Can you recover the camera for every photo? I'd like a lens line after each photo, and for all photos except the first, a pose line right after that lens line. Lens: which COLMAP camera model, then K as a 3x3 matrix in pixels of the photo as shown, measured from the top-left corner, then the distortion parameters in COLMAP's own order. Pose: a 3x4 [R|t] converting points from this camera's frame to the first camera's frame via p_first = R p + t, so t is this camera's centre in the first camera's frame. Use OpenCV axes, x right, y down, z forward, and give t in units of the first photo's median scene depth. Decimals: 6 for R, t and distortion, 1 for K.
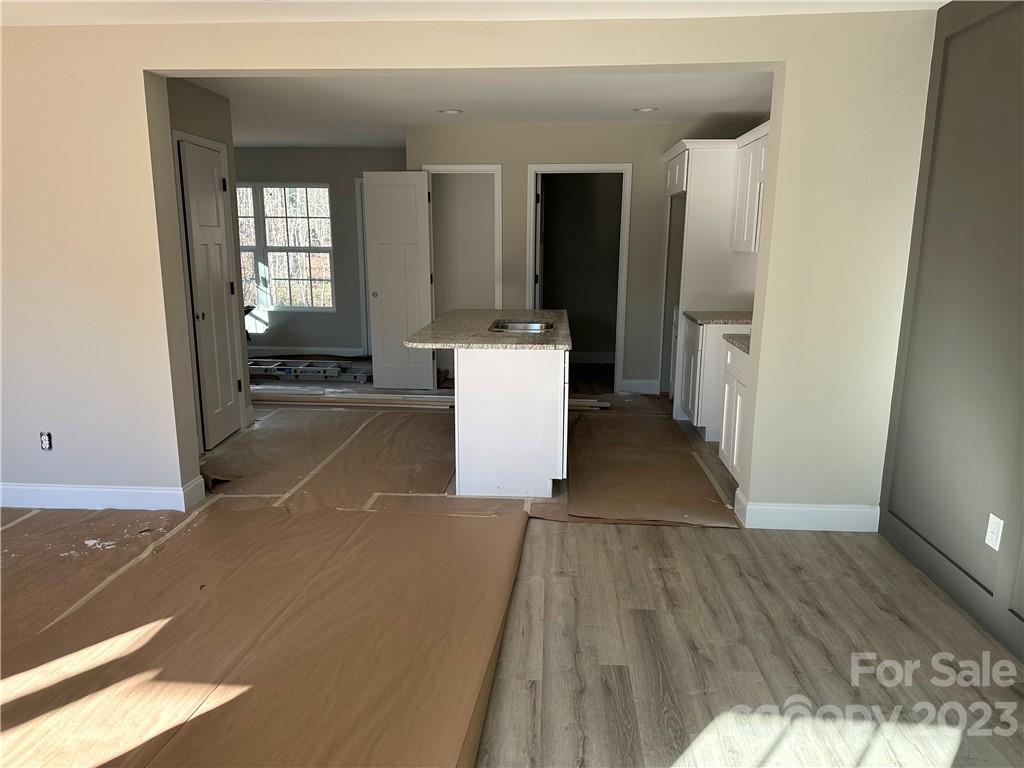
lens RADIAL K [[706.4, 0, 508.1], [0, 706.4, 385.4], [0, 0, 1]] dist [0.138541, -0.179125]
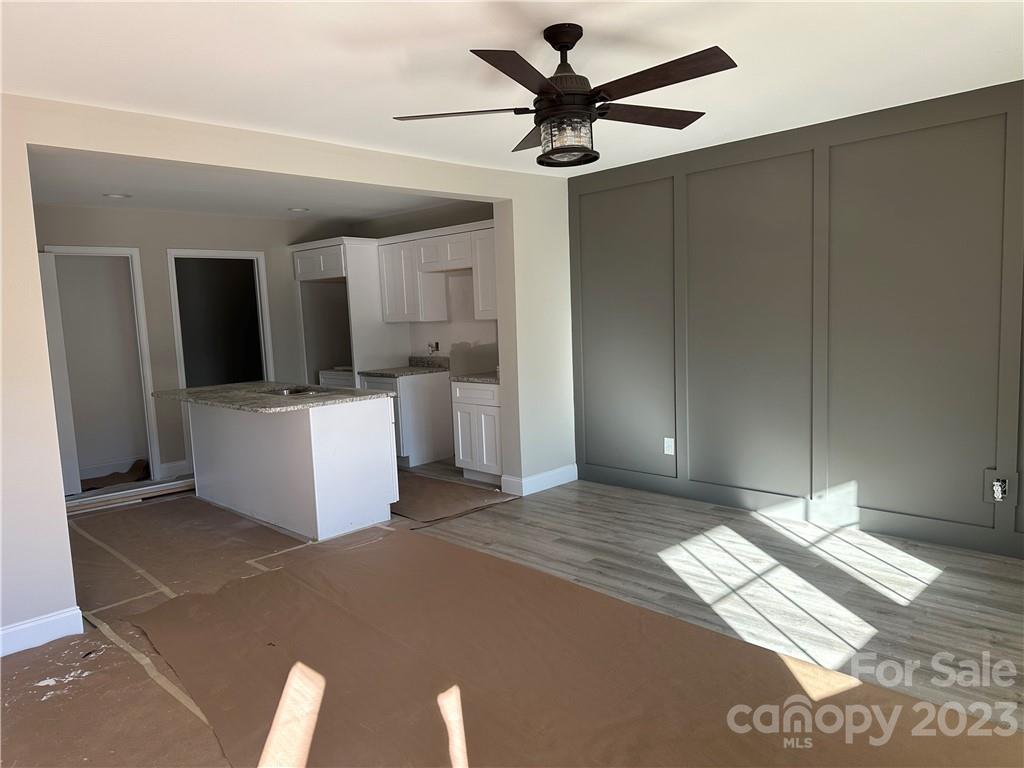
lens RADIAL K [[706.4, 0, 508.1], [0, 706.4, 385.4], [0, 0, 1]] dist [0.138541, -0.179125]
pose [[0.664031, -0.111151, 0.739397, -0.816282], [0.196959, 0.979966, -0.029569, 0.010283], [-0.721297, 0.165265, 0.672620, -0.006667]]
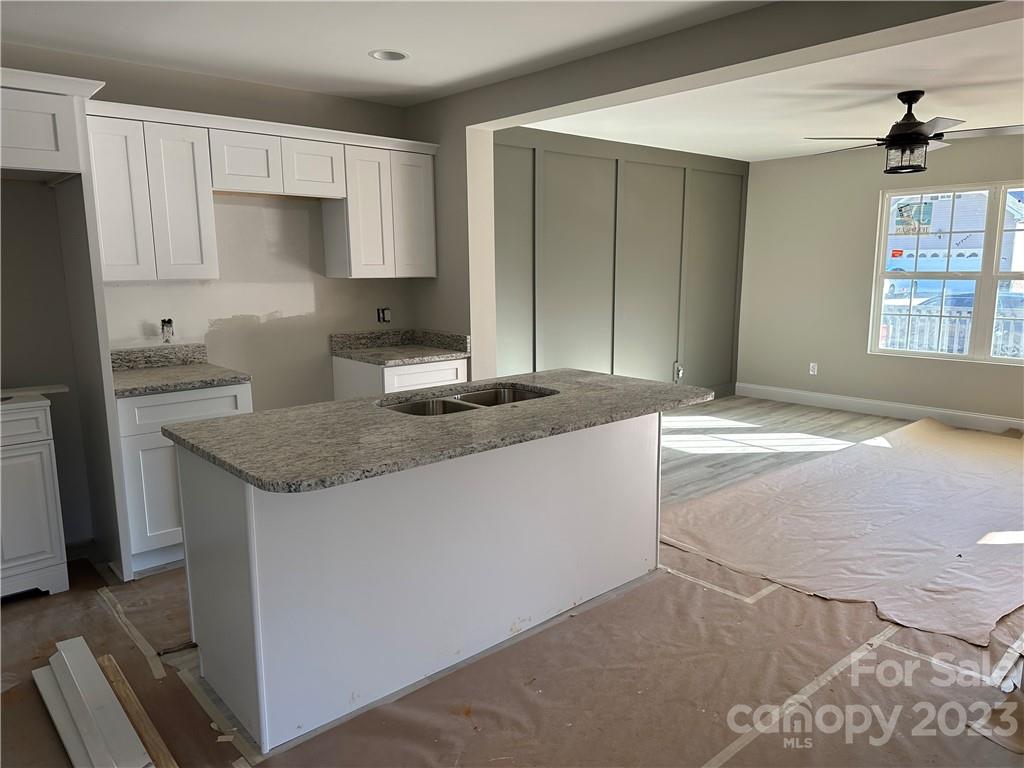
lens RADIAL K [[735.0, 0, 512.0], [0, 735.0, 384.0], [0, 0, 1]] dist [0.071397, -0.001372]
pose [[-0.716631, -0.129093, 0.685402, -0.626888], [0.136117, 0.937938, 0.318975, -0.424396], [-0.684042, 0.321882, -0.654583, 1.954334]]
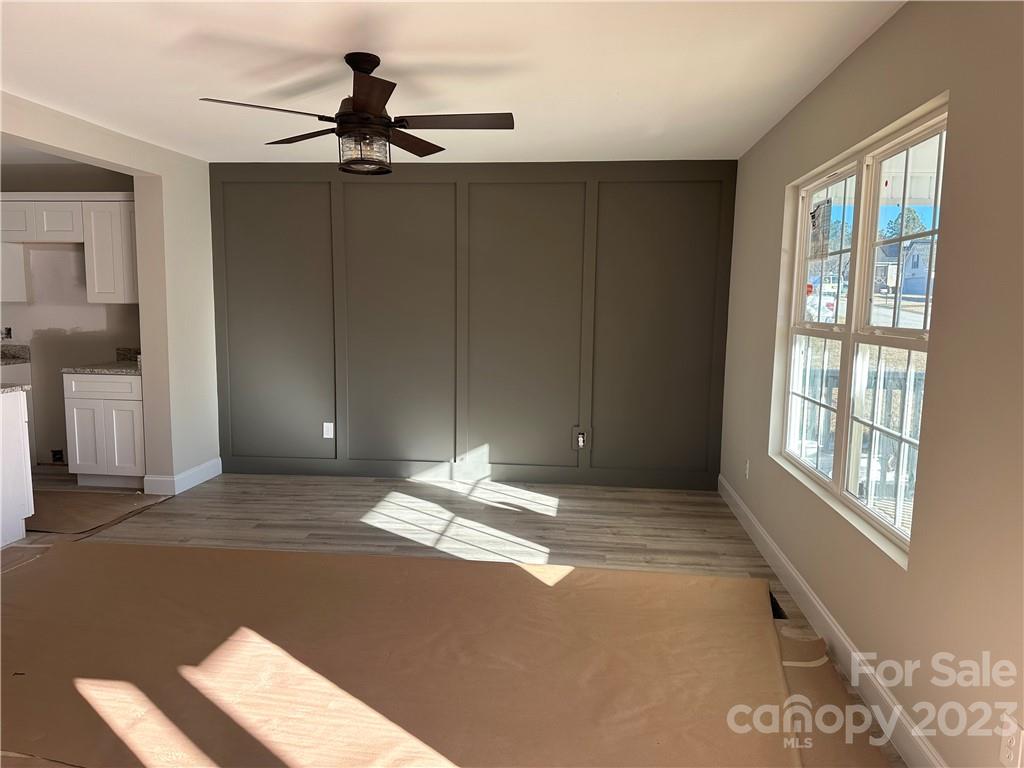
lens RADIAL K [[706.4, 0, 508.1], [0, 706.4, 385.4], [0, 0, 1]] dist [0.138541, -0.179125]
pose [[0.049893, -0.120650, 0.991440, -1.087755], [0.190711, 0.975562, 0.109121, -0.042943], [-0.980378, 0.183634, 0.071683, 0.244878]]
